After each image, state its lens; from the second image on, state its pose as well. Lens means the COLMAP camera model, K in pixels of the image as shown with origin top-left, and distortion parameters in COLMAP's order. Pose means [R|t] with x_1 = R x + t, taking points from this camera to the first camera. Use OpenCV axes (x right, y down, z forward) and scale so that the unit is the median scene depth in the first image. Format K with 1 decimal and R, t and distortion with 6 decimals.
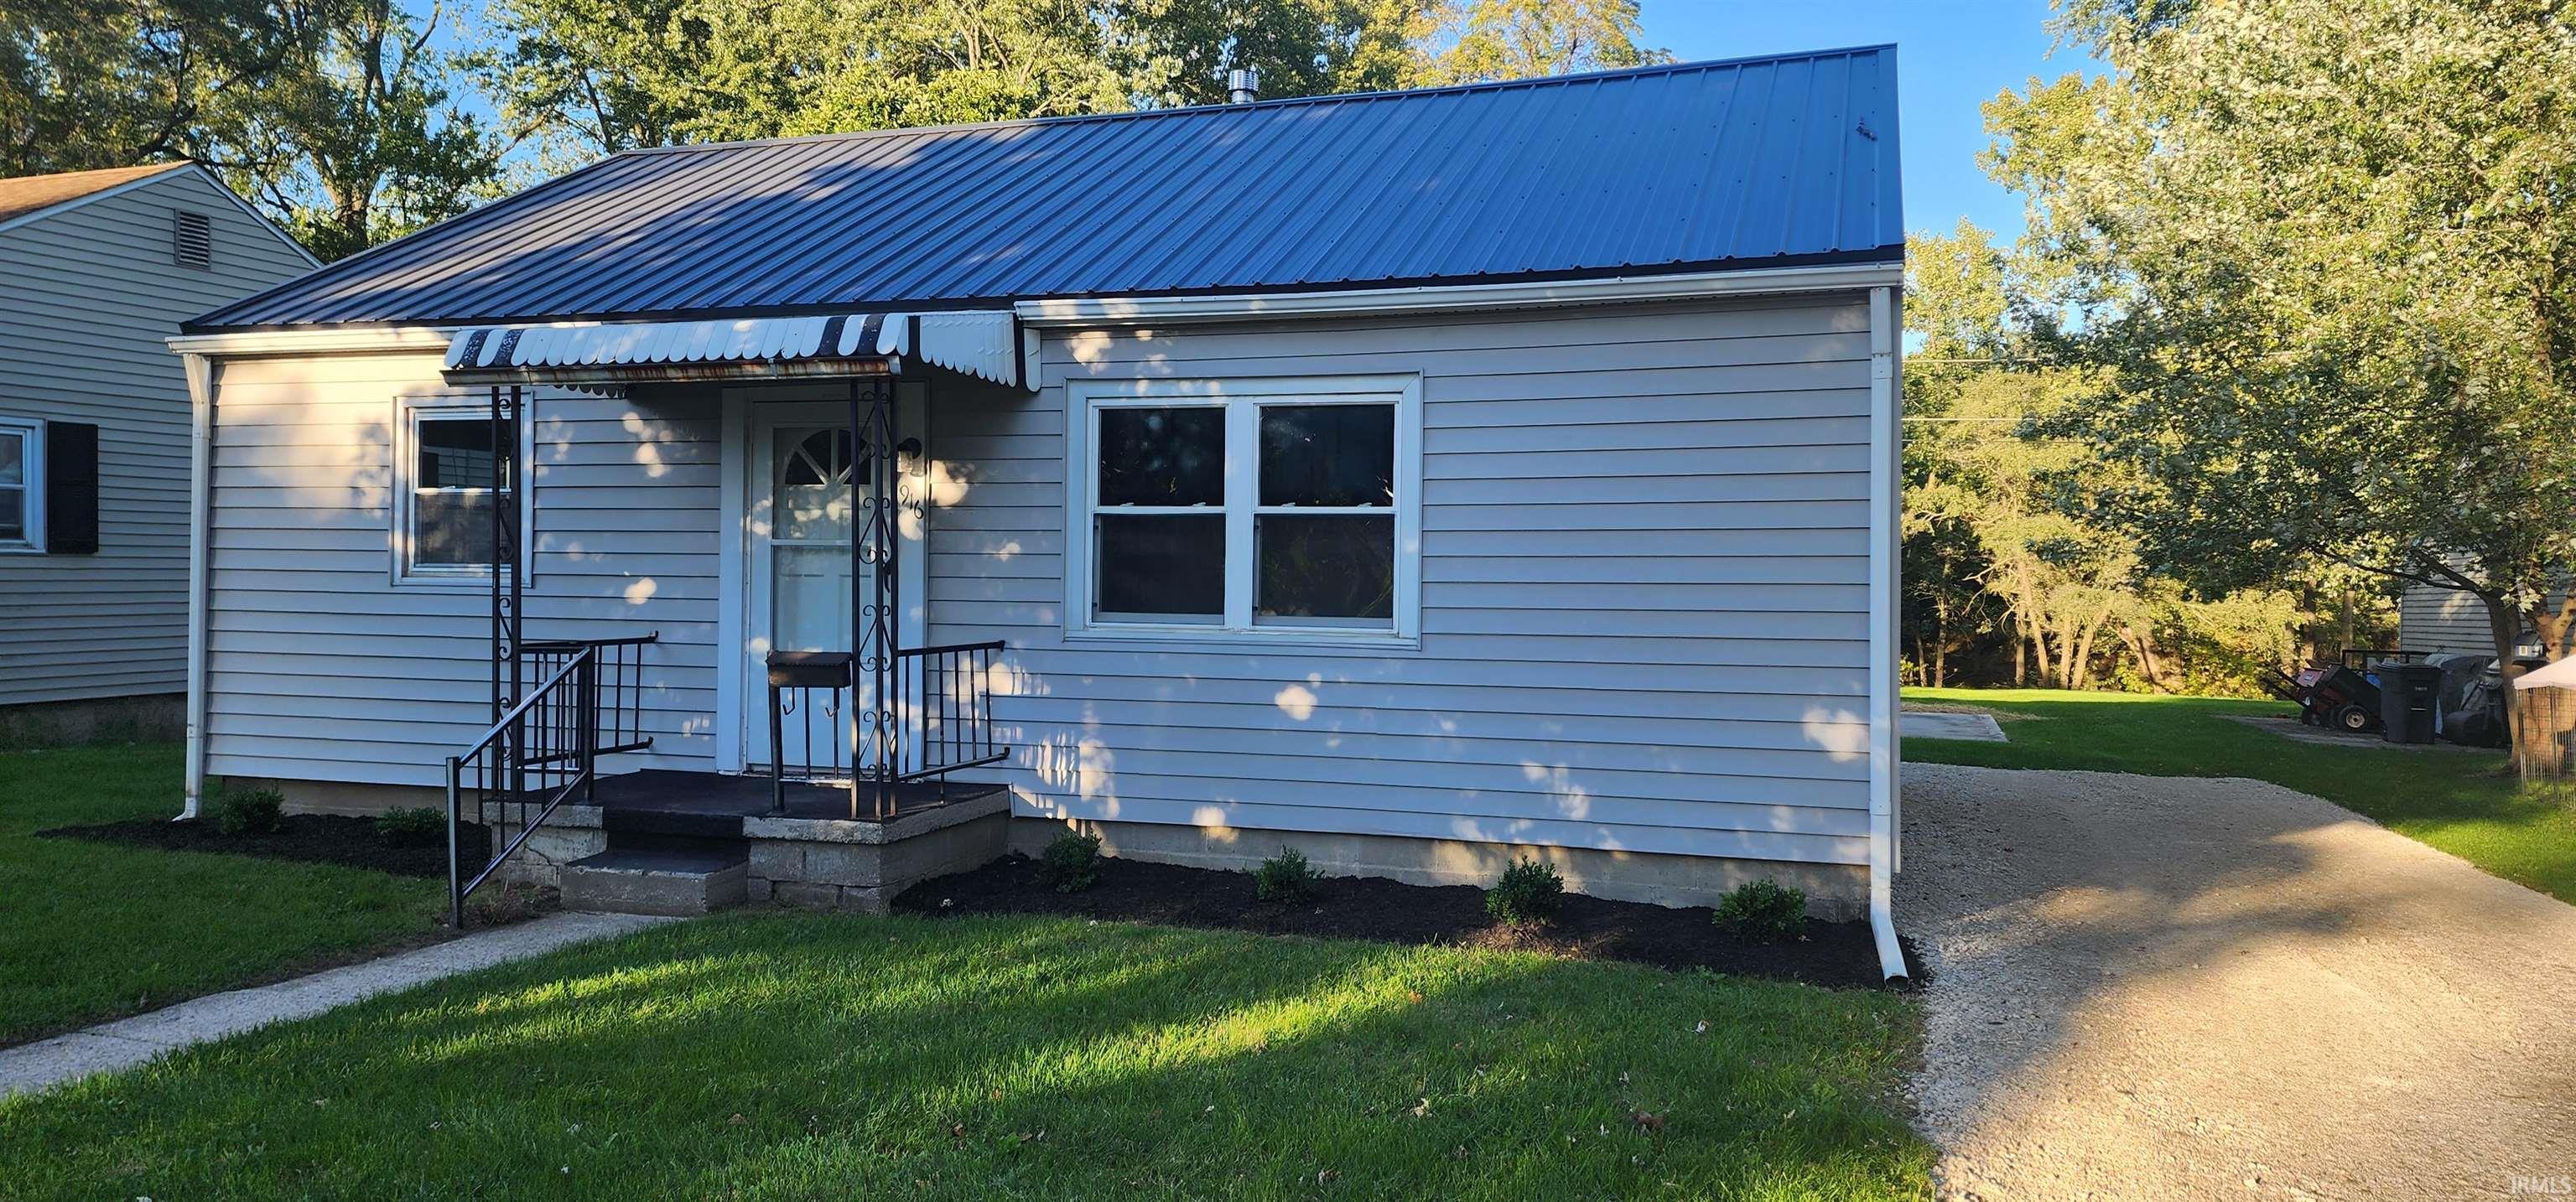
lens RADIAL K [[1725.2, 0, 1288.0], [0, 1725.2, 601.0], [0, 0, 1]] dist [0.209883, -0.315511]
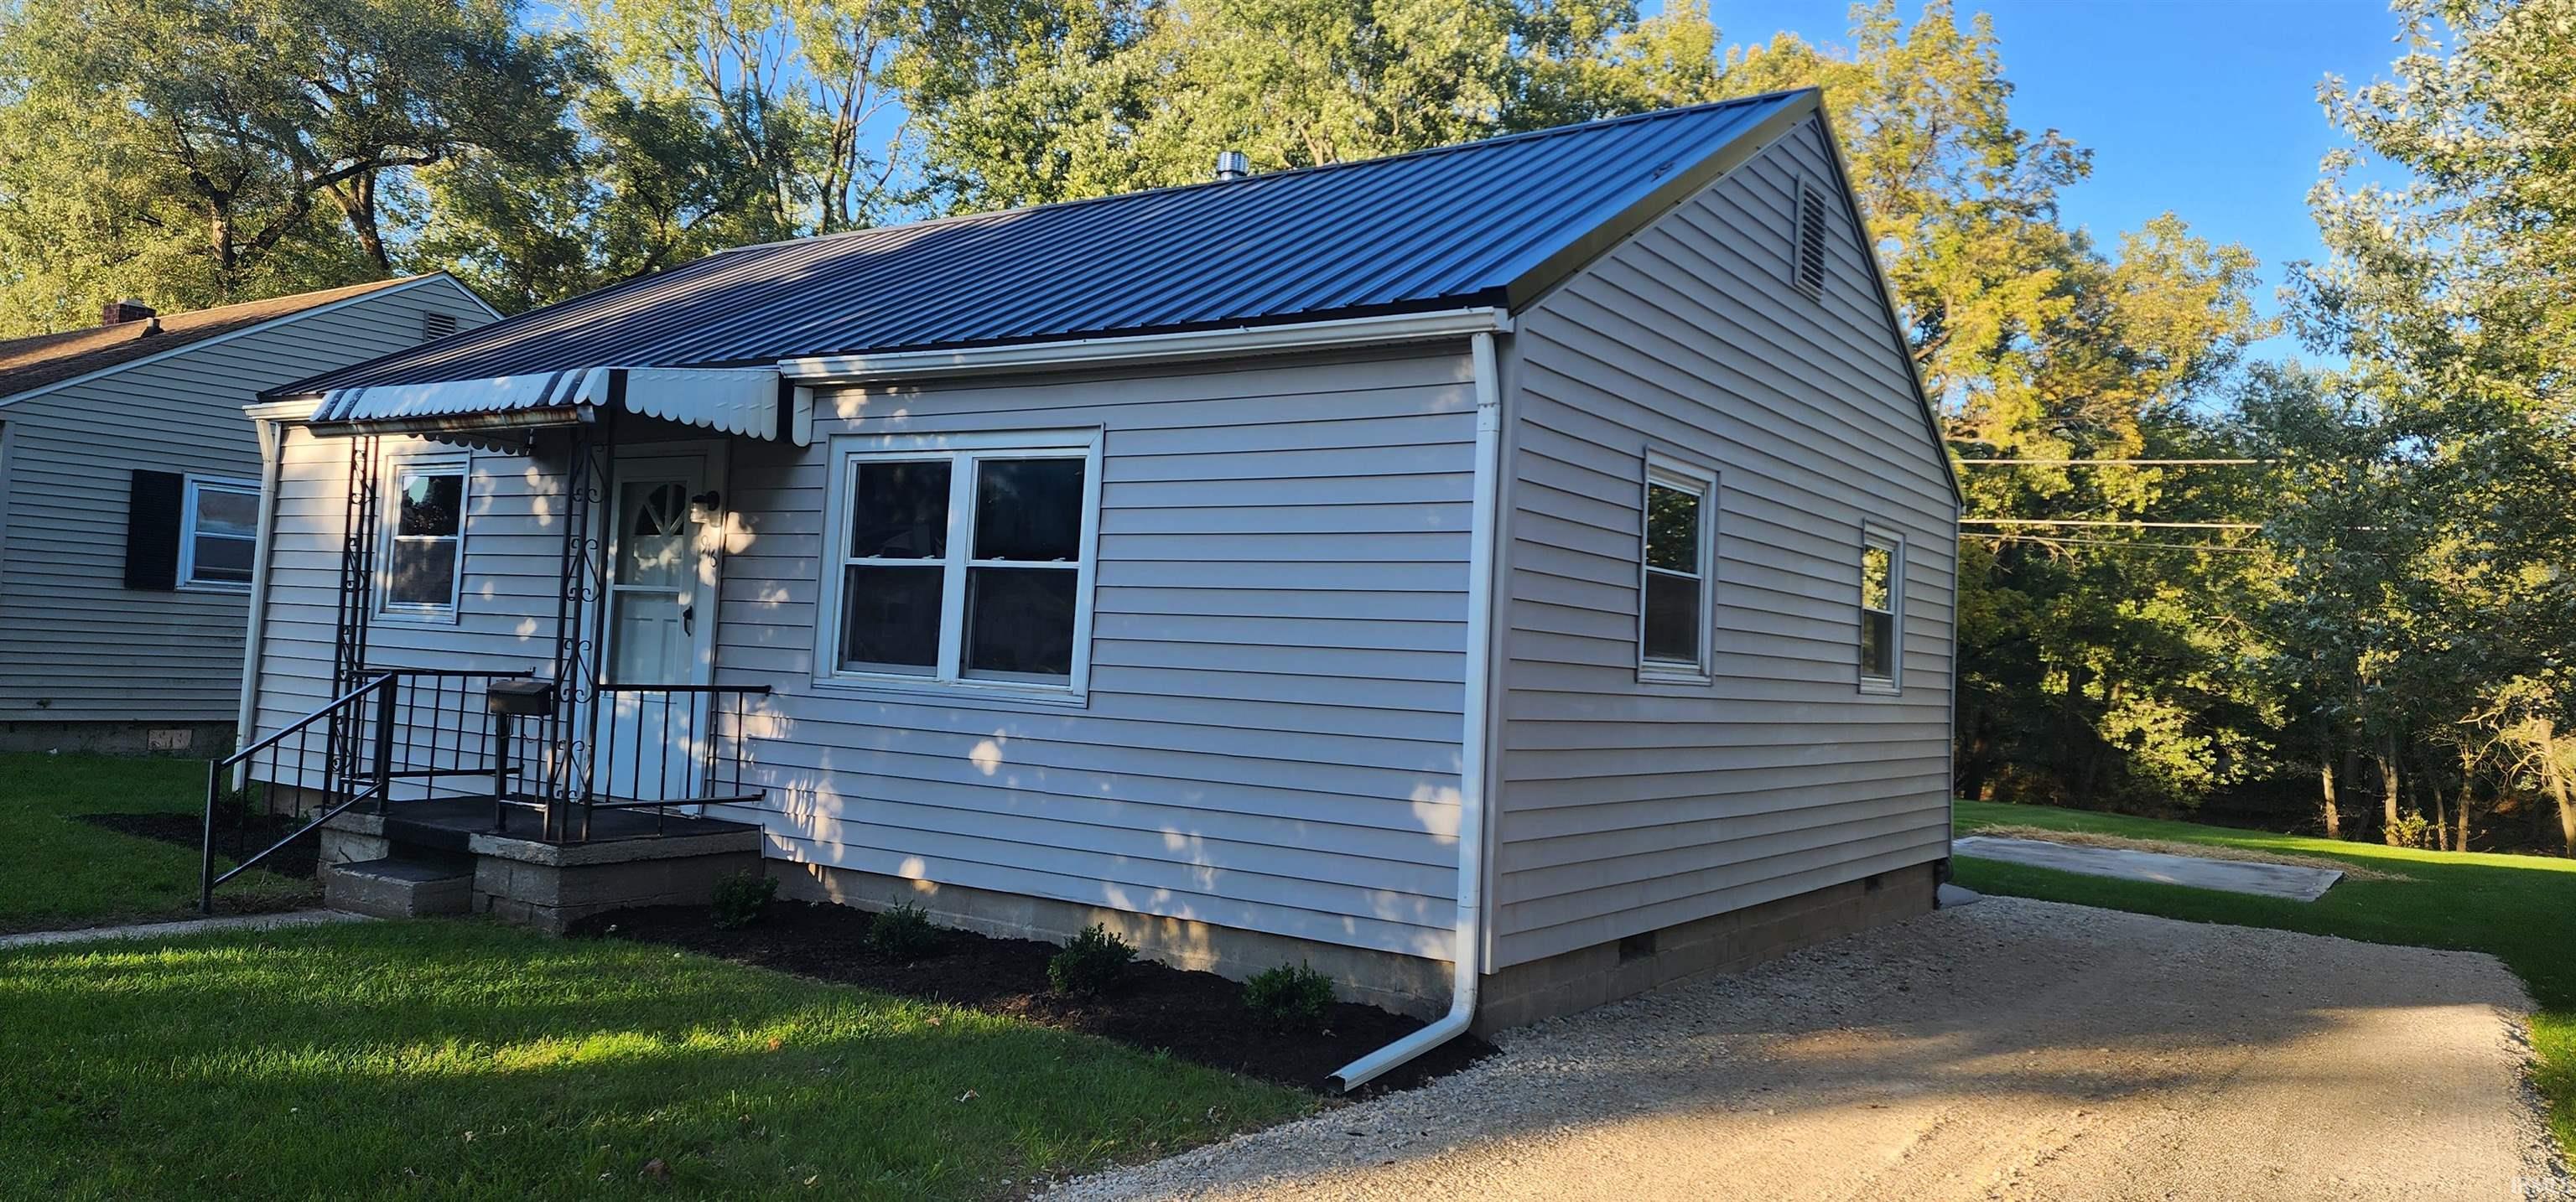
lens RADIAL K [[1738.2, 0, 1288.0], [0, 1738.2, 601.0], [0, 0, 1]] dist [0.065604, -0.001364]
pose [[0.962138, 0.029931, -0.270914, 0.426213], [-0.046410, 0.997428, -0.054625, 0.015528], [0.268582, 0.065130, 0.961052, 0.081198]]
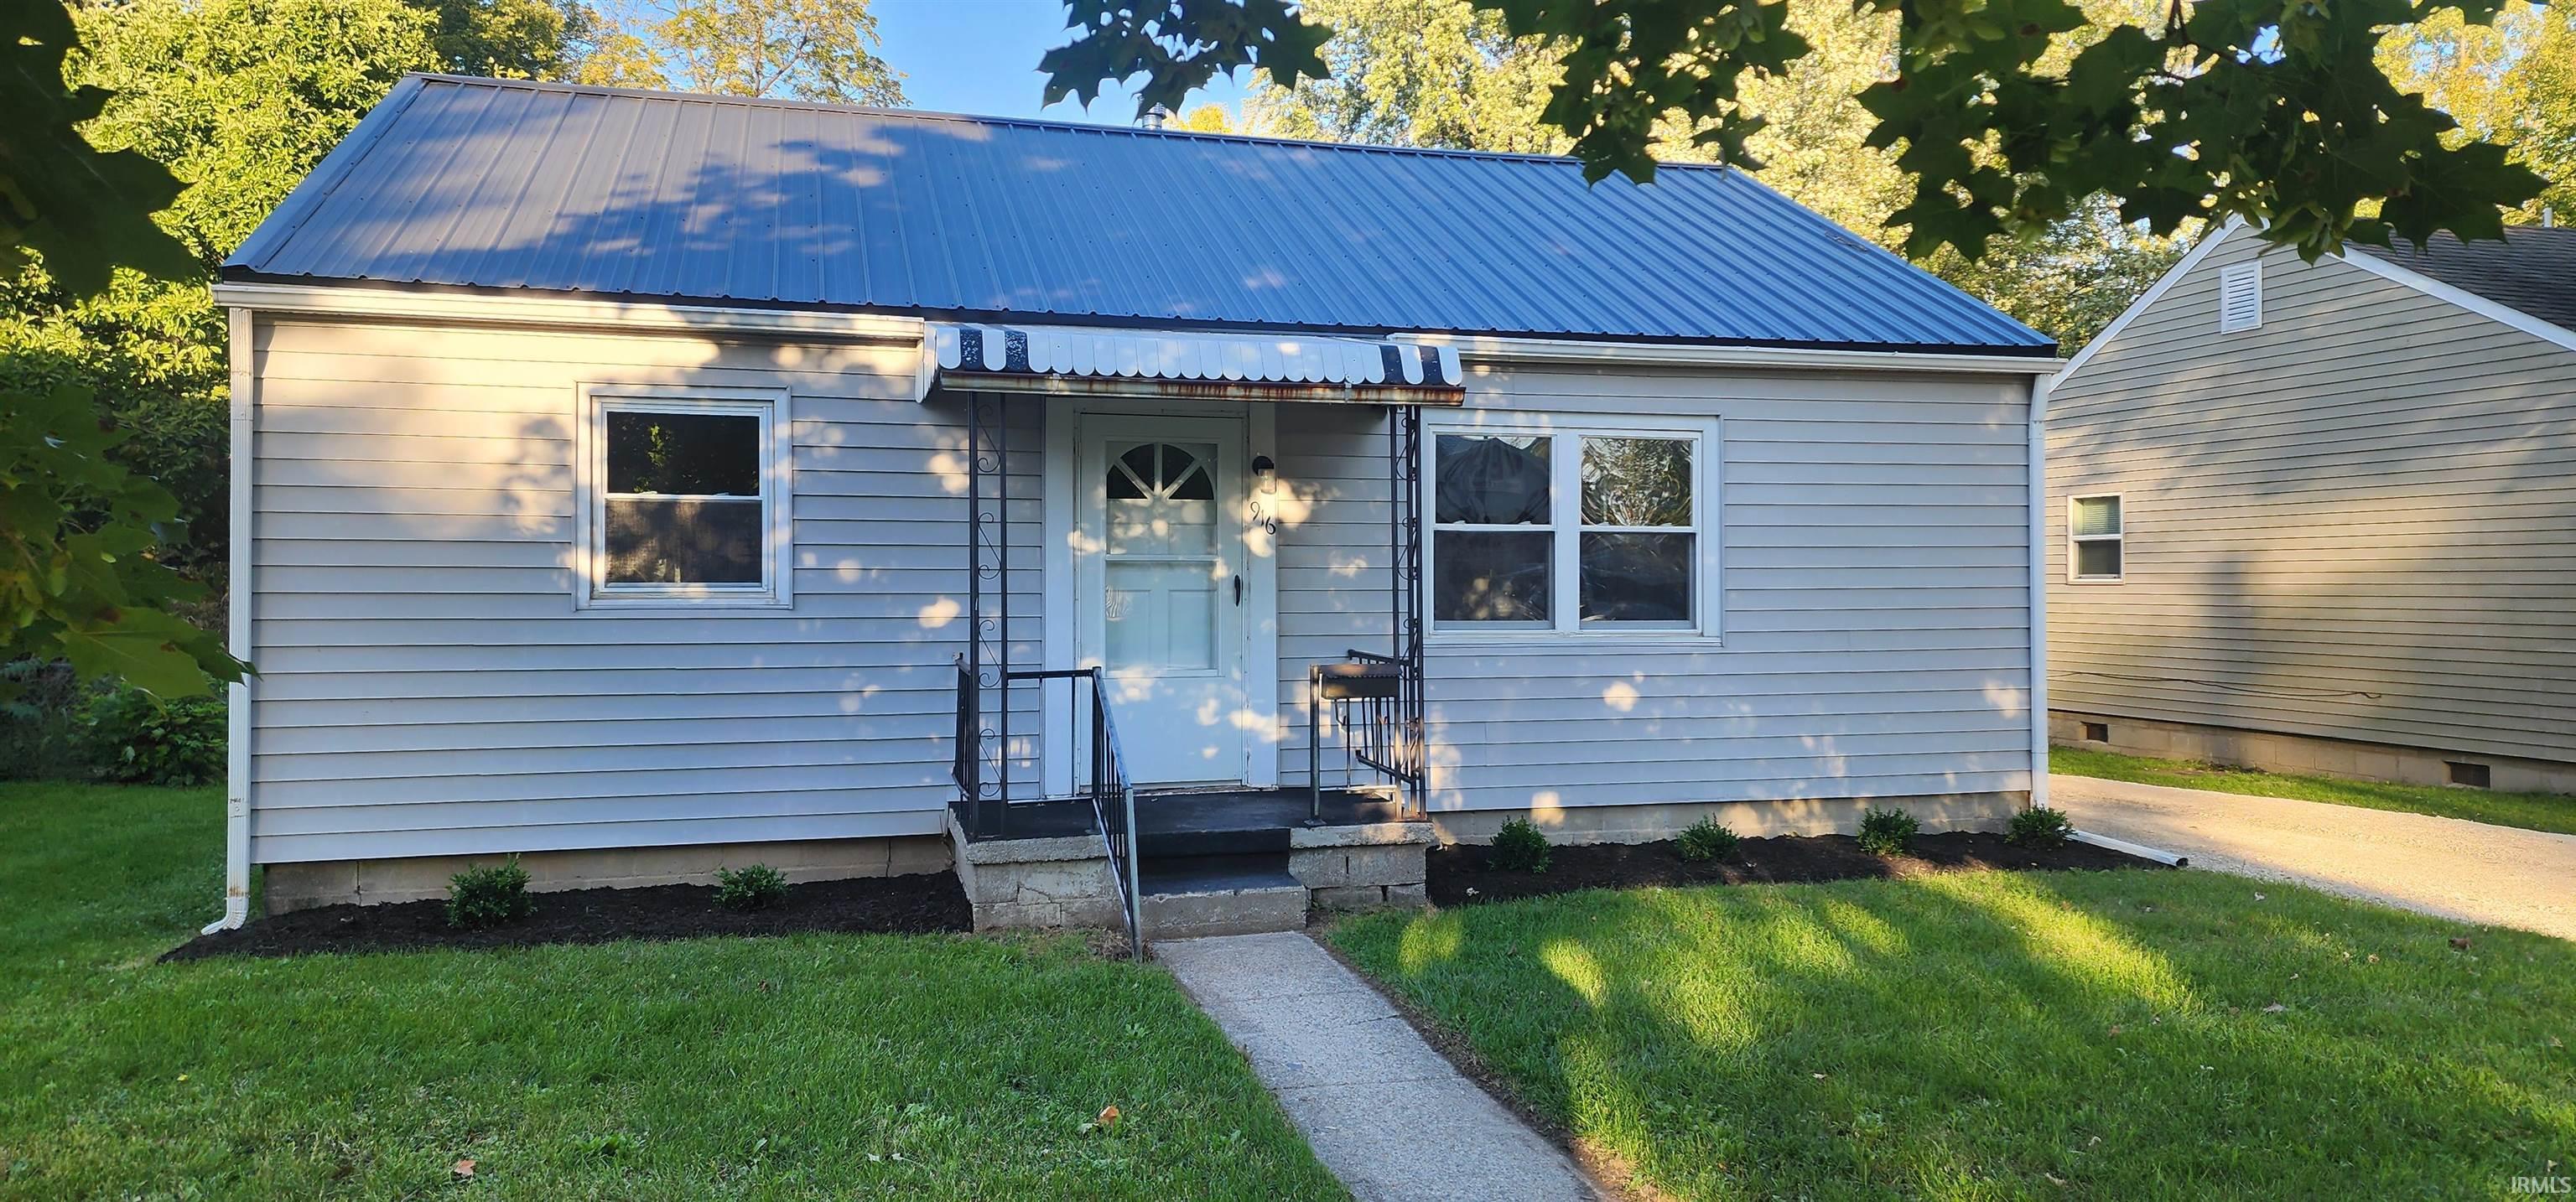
lens RADIAL K [[1725.2, 0, 1288.0], [0, 1725.2, 601.0], [0, 0, 1]] dist [0.209883, -0.315511]
pose [[0.830284, -0.016798, 0.557087, -0.806563], [0.016900, 0.999845, 0.004961, -0.013609], [-0.557084, 0.005295, 0.830439, 0.151716]]
